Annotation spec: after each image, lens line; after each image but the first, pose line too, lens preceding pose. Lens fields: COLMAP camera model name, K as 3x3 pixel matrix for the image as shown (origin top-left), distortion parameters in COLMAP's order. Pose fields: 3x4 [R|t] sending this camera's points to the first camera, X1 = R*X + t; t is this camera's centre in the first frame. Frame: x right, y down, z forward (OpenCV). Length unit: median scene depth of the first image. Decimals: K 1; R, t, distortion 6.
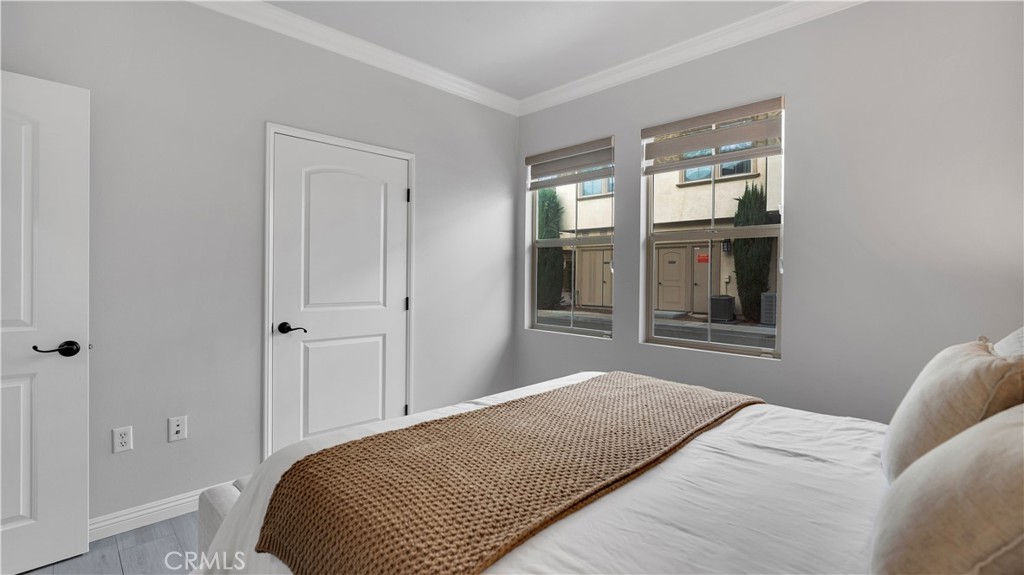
lens RADIAL K [[455.9, 0, 518.4], [0, 455.9, 282.4], [0, 0, 1]] dist [-0.007704, -0.000224]
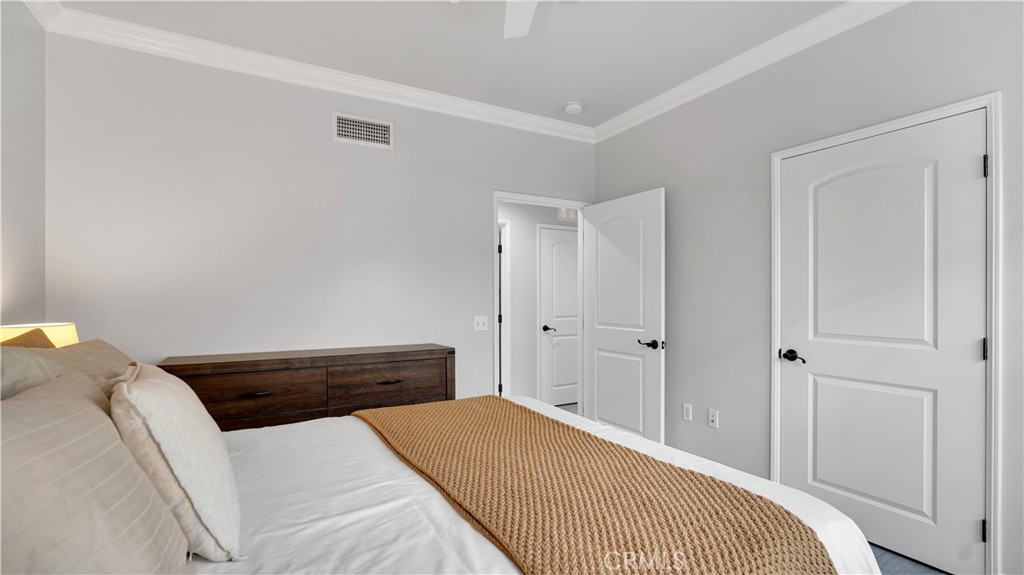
lens RADIAL K [[455.9, 0, 518.9], [0, 455.9, 293.3], [0, 0, 1]] dist [-0.007704, -0.000224]
pose [[-0.245078, -0.015071, -0.969386, 0.526772], [-0.015343, 0.999814, -0.011665, -0.011020], [0.969382, 0.012014, -0.245264, 0.619892]]
